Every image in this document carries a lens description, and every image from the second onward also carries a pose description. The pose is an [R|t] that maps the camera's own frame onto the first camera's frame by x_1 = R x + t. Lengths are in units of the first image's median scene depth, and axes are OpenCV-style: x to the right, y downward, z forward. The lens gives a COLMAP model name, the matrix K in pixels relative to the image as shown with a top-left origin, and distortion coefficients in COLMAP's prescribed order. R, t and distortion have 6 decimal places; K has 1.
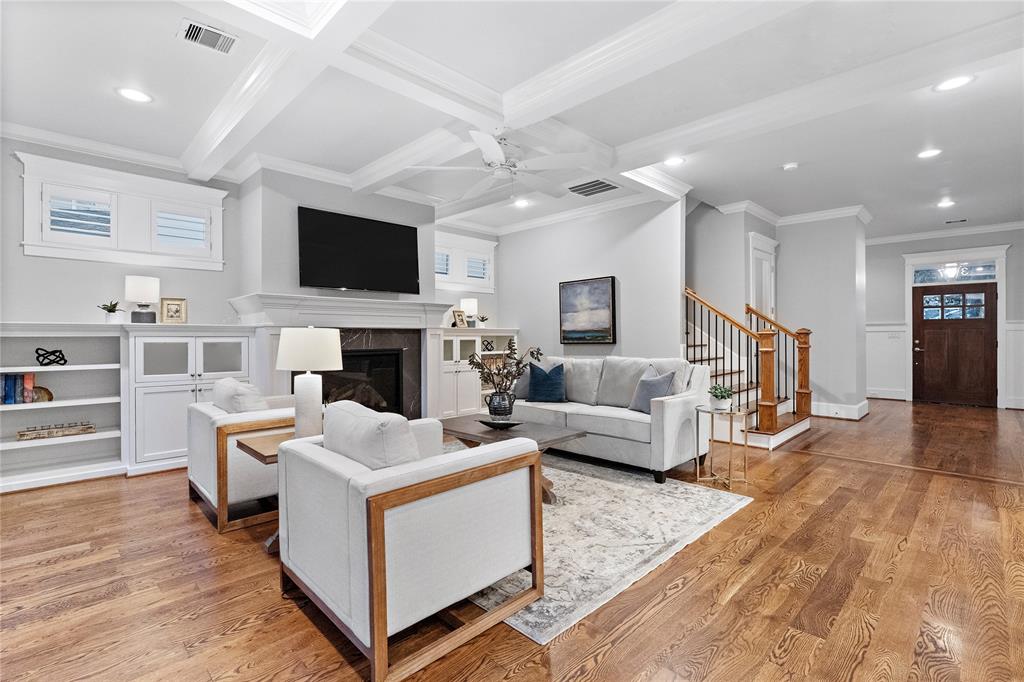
lens RADIAL K [[470.4, 0, 512.3], [0, 470.4, 335.8], [0, 0, 1]] dist [0.000071, 0.000047]
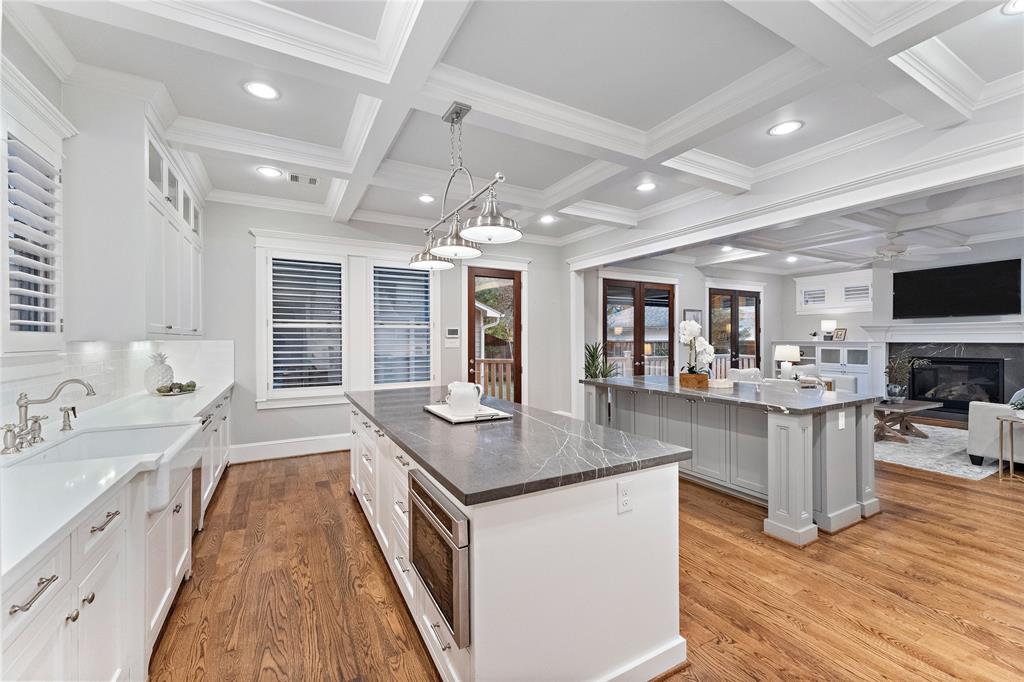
lens RADIAL K [[415.5, 0, 509.9], [0, 415.5, 340.0], [0, 0, 1]] dist [0.000410, -0.000019]
pose [[-0.278292, 0.005283, -0.960482, 1.547520], [0.002572, 0.999985, 0.004755, -0.041442], [0.960493, -0.001148, -0.278302, 0.075569]]
